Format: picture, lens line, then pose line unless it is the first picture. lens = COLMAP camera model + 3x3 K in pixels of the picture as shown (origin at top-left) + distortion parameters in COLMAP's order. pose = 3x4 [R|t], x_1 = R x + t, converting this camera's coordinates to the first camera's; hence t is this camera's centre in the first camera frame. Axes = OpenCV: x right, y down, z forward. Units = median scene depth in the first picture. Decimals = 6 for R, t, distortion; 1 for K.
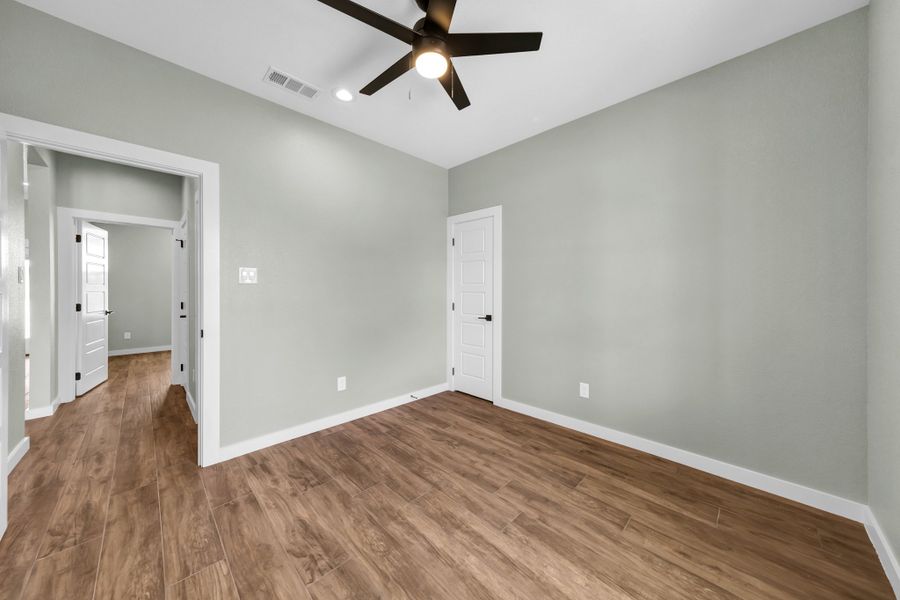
lens RADIAL K [[314.7, 0, 462.2], [0, 314.7, 301.2], [0, 0, 1]] dist [0.000623, 0.000353]
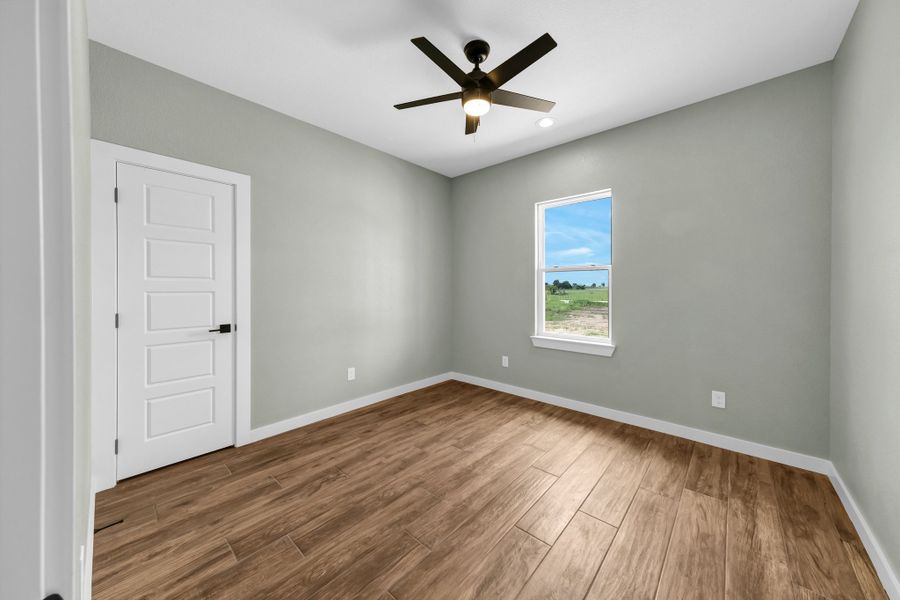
lens RADIAL K [[314.7, 0, 462.2], [0, 314.7, 301.2], [0, 0, 1]] dist [0.000623, 0.000353]
pose [[-0.064213, -0.036677, 0.997262, -0.930113], [0.031597, 0.998749, 0.038766, -0.008669], [-0.997436, 0.034000, -0.062974, 0.811954]]
